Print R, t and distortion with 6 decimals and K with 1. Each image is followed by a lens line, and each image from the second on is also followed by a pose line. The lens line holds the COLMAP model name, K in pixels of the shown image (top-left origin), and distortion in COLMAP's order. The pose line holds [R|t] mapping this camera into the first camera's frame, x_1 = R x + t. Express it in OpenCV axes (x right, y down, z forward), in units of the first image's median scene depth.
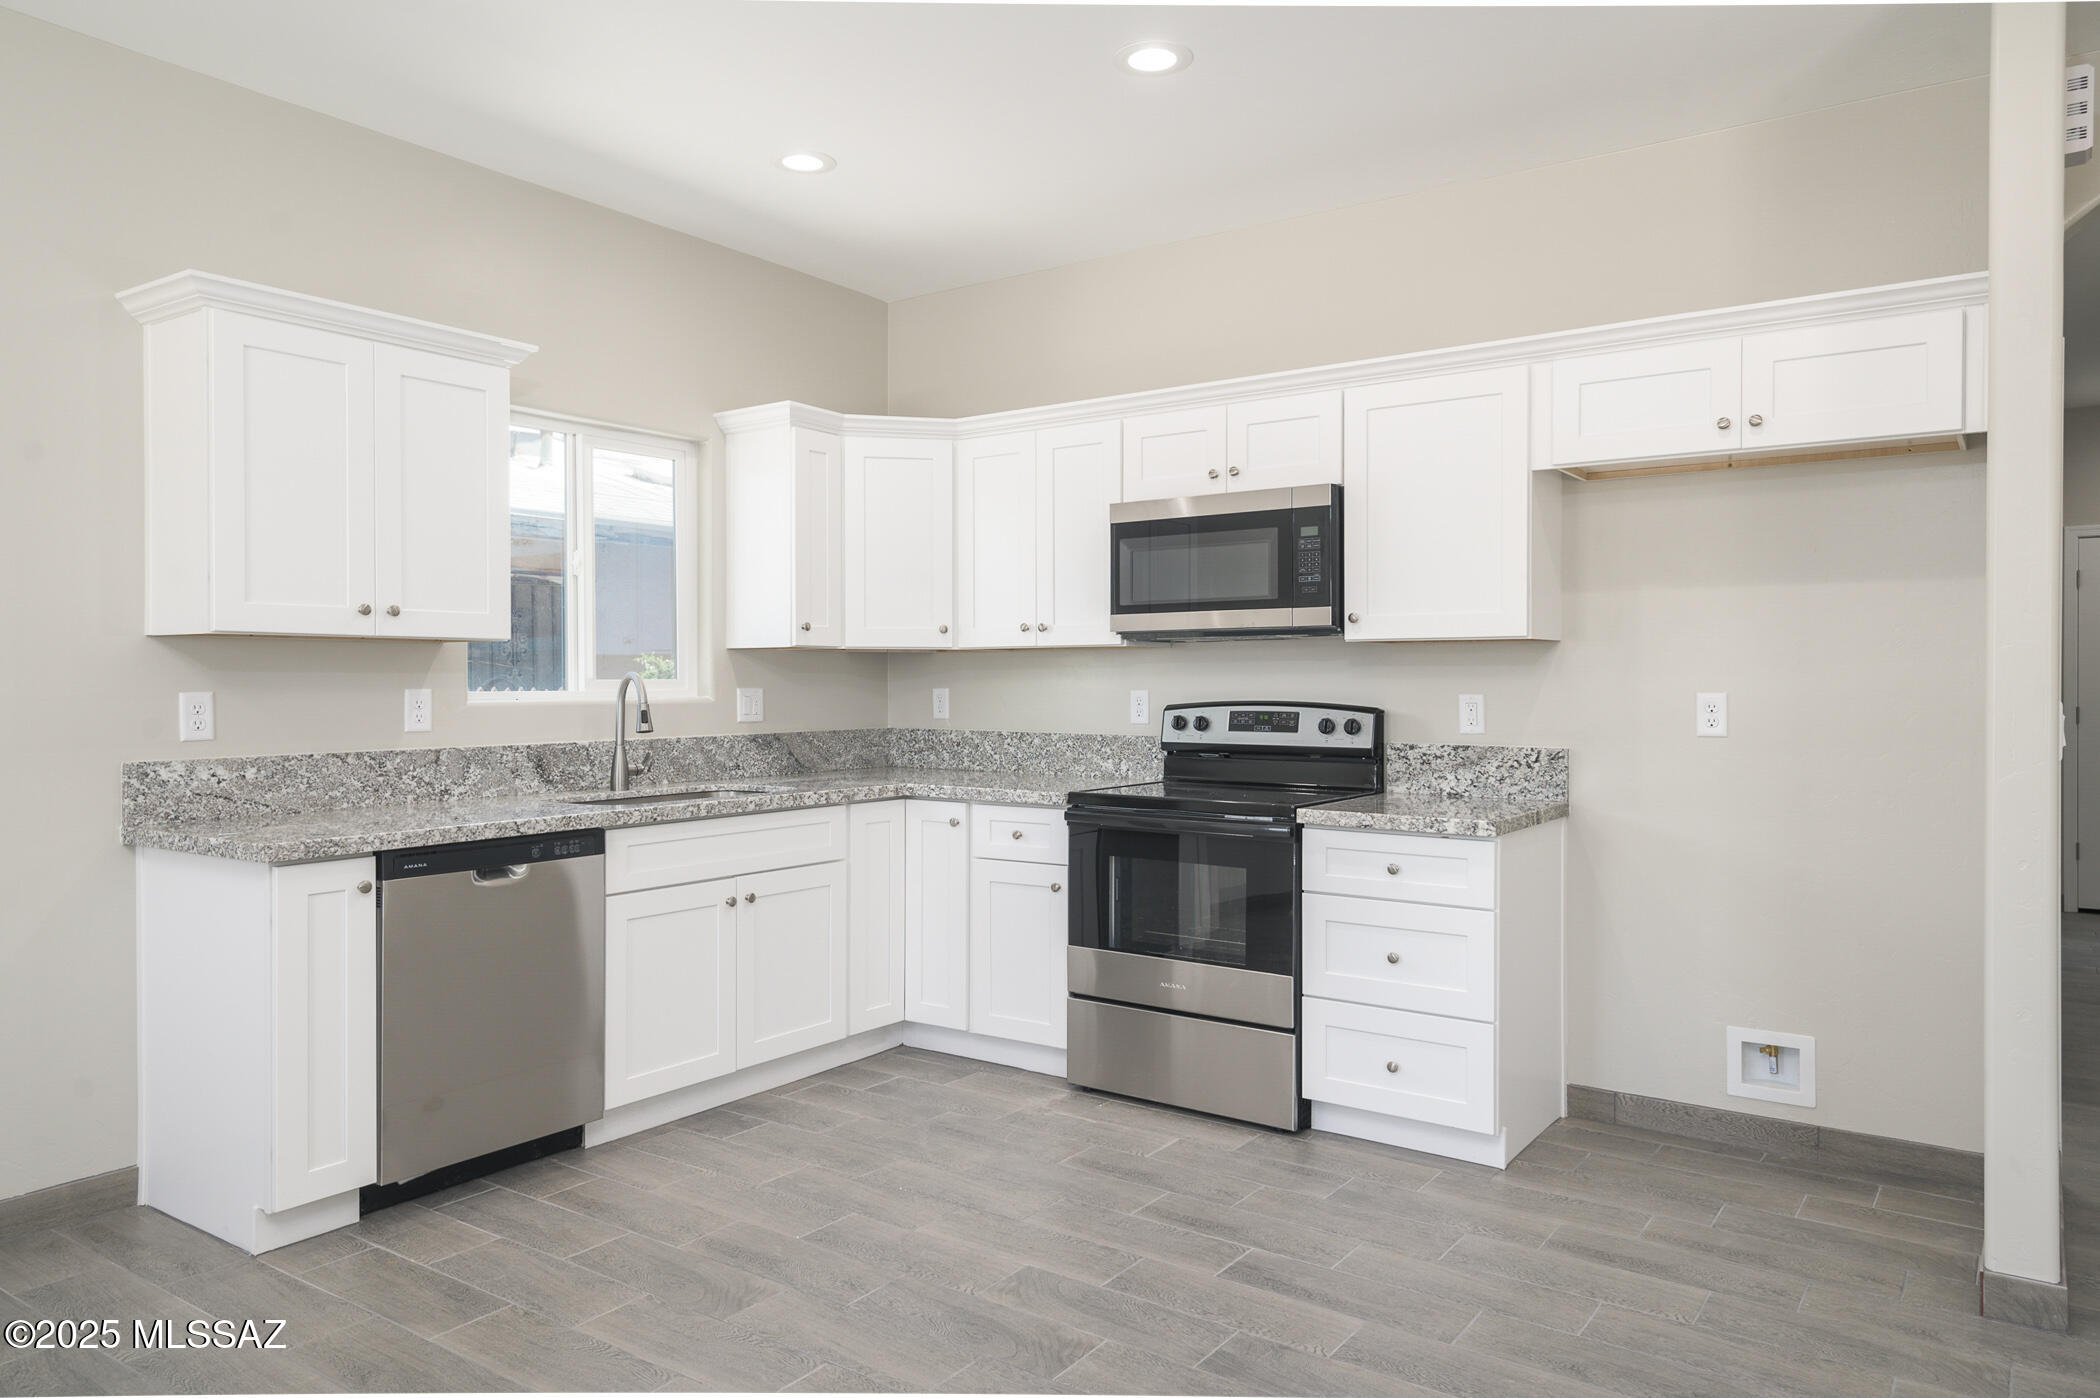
lens RADIAL K [[1386.0, 0, 1046.4], [0, 1386.0, 692.8], [0, 0, 1]] dist [0.019129, -0.000246]
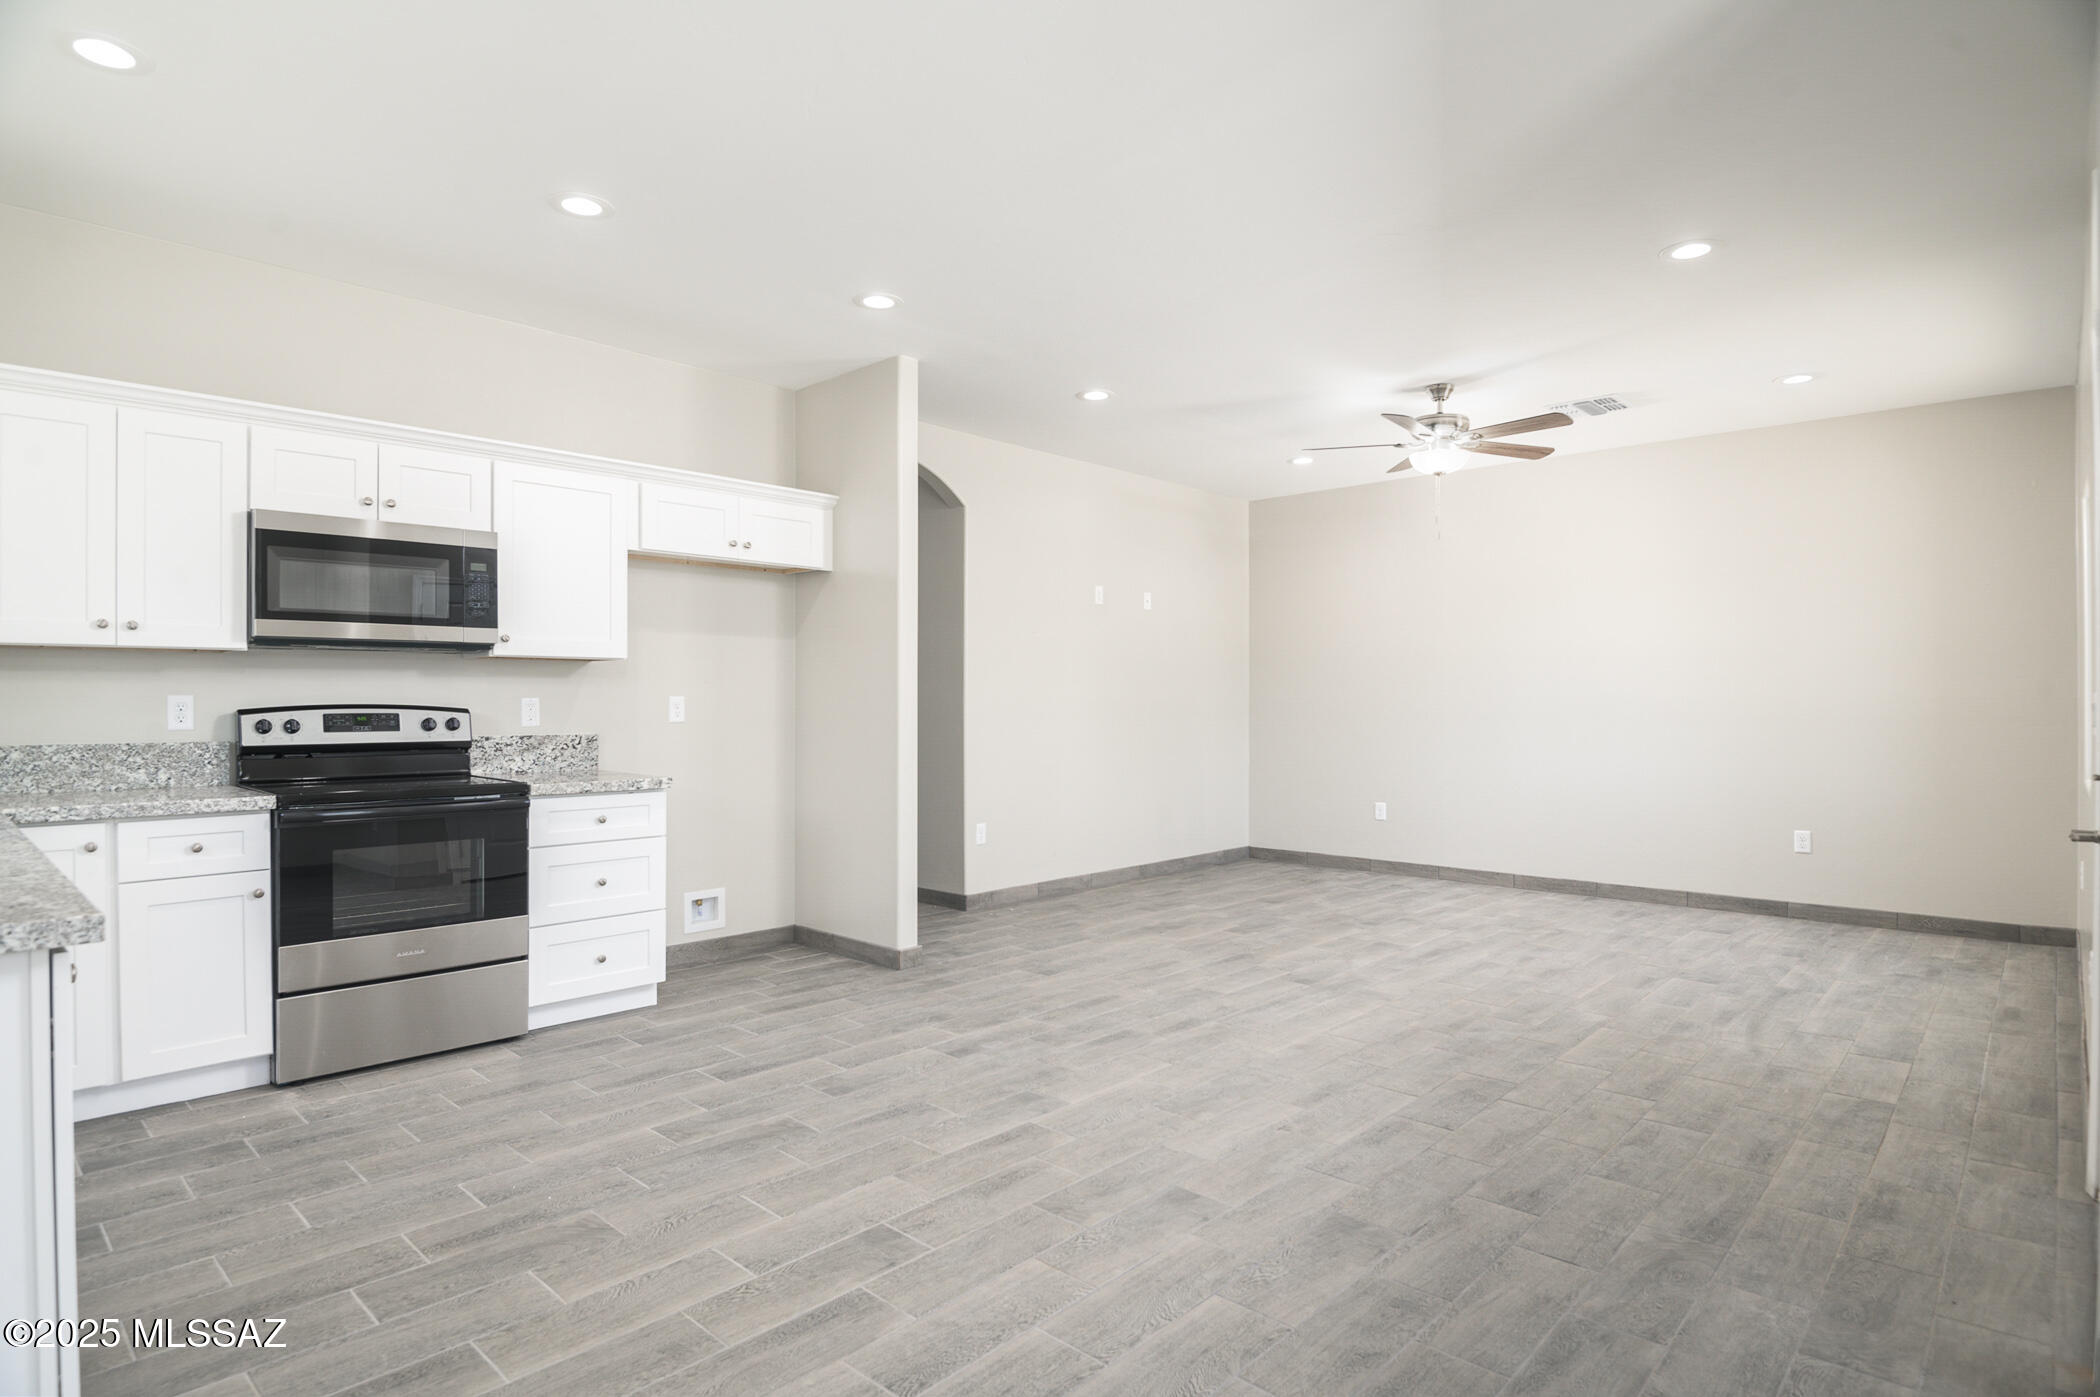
lens RADIAL K [[1115.0, 0, 1041.0], [0, 1115.0, 704.1], [0, 0, 1]] dist [-0.003216, -0.017967]
pose [[0.136045, -0.002959, 0.990698, -0.719952], [0.009508, 0.999953, 0.001681, 0.010221], [-0.990657, 0.009191, 0.136067, 0.352427]]
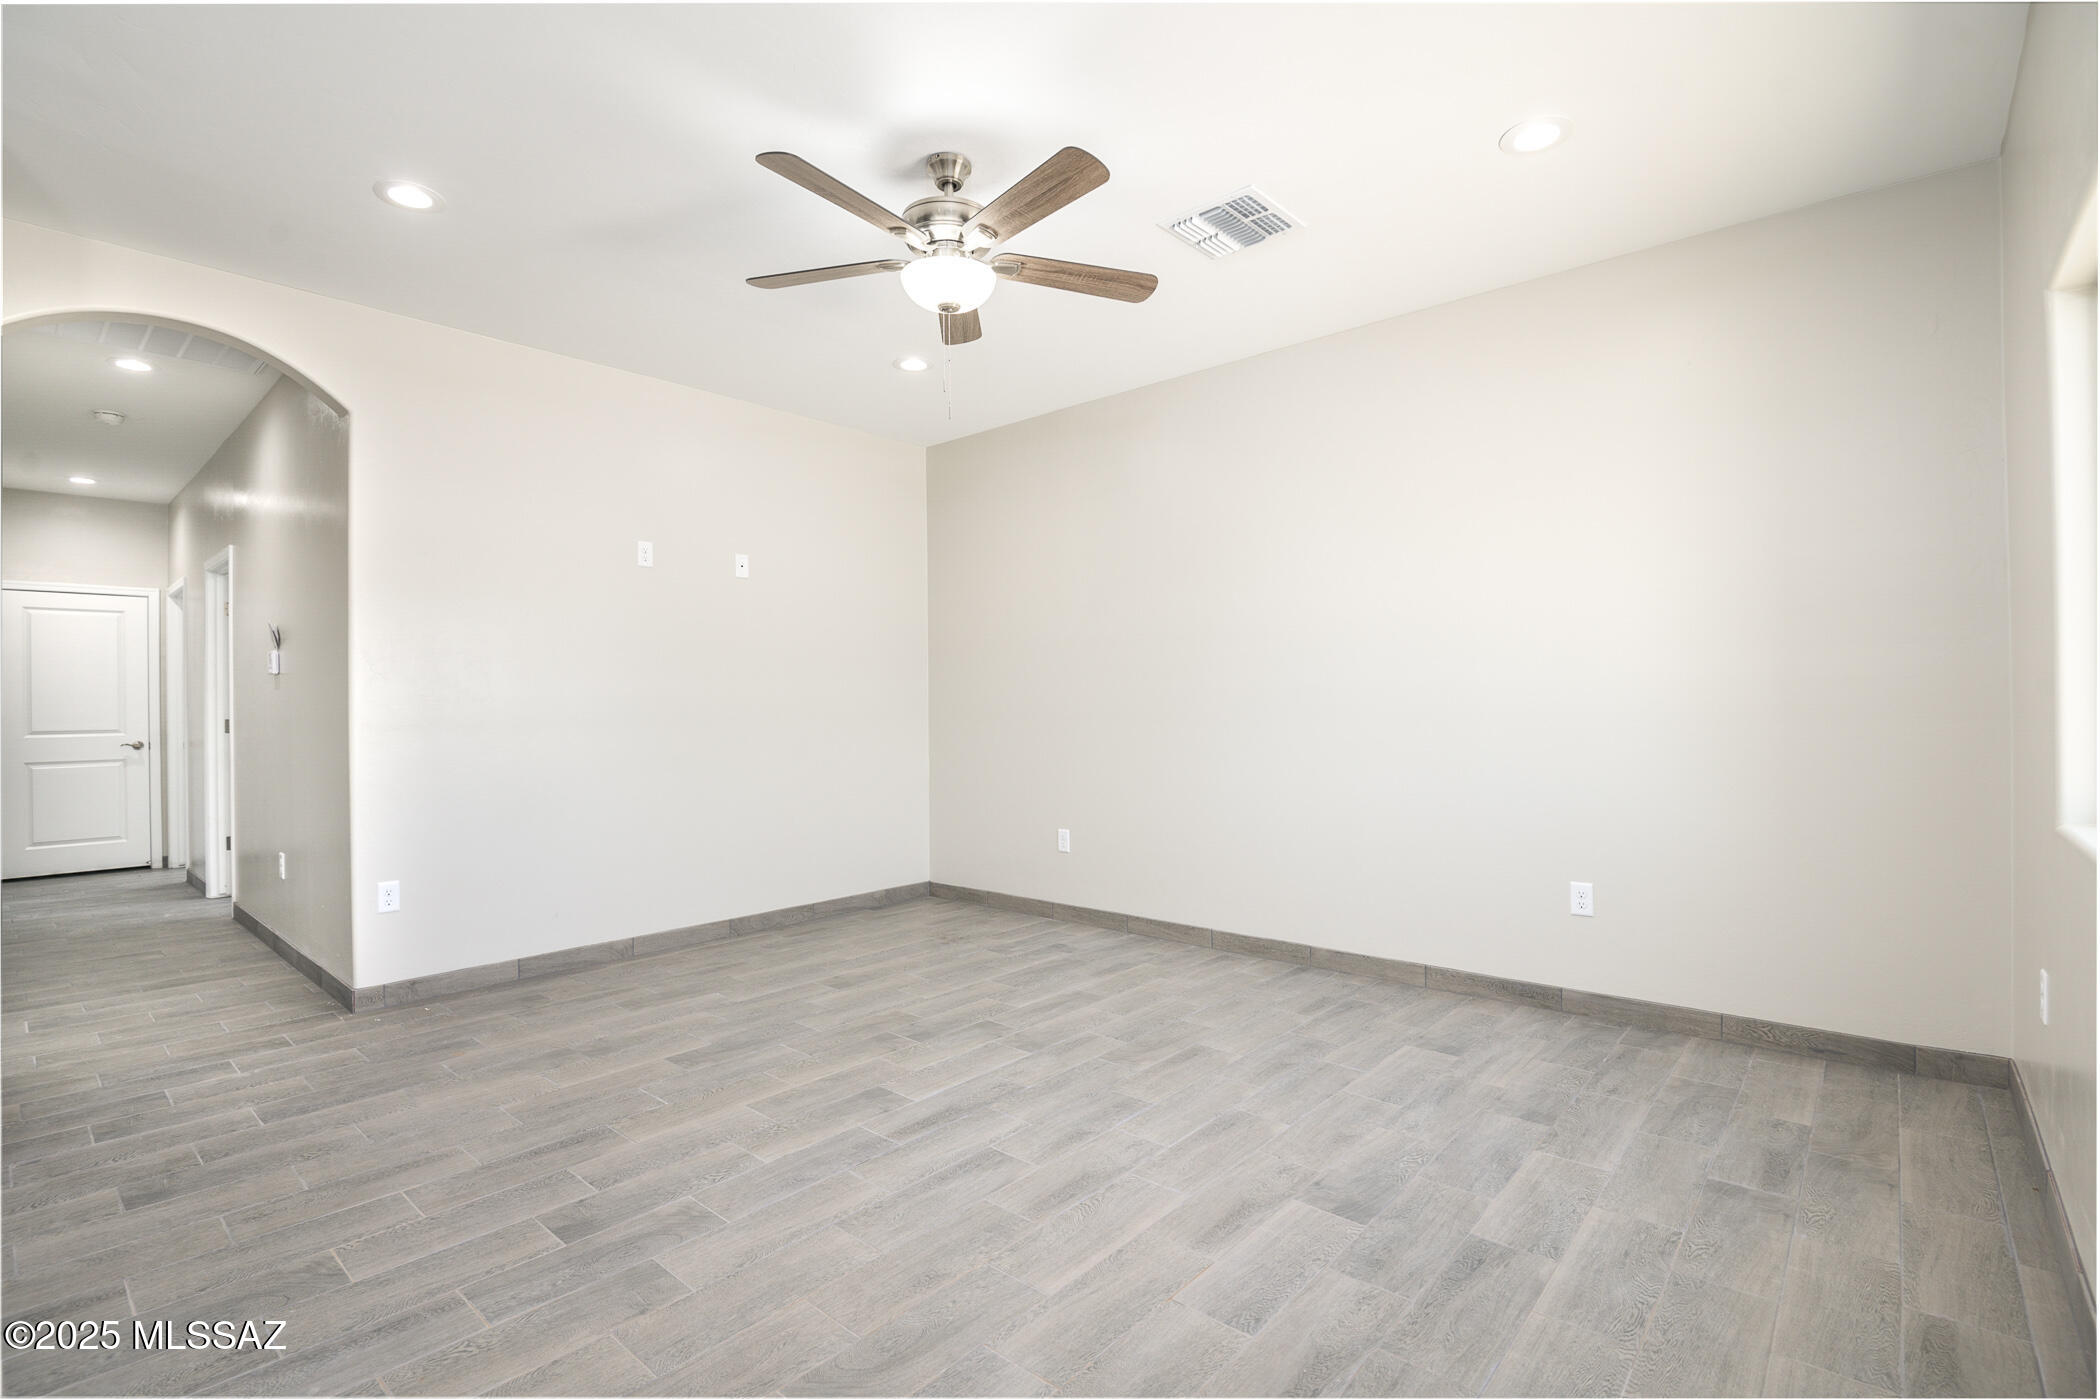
lens RADIAL K [[973.3, 0, 1046.4], [0, 973.3, 706.5], [0, 0, 1]] dist [-0.002955, -0.011286]
pose [[0.106417, -0.002764, 0.994318, -0.030338], [0.018689, 0.999825, 0.000779, 0.025139], [-0.994146, 0.018500, 0.106450, -0.070656]]
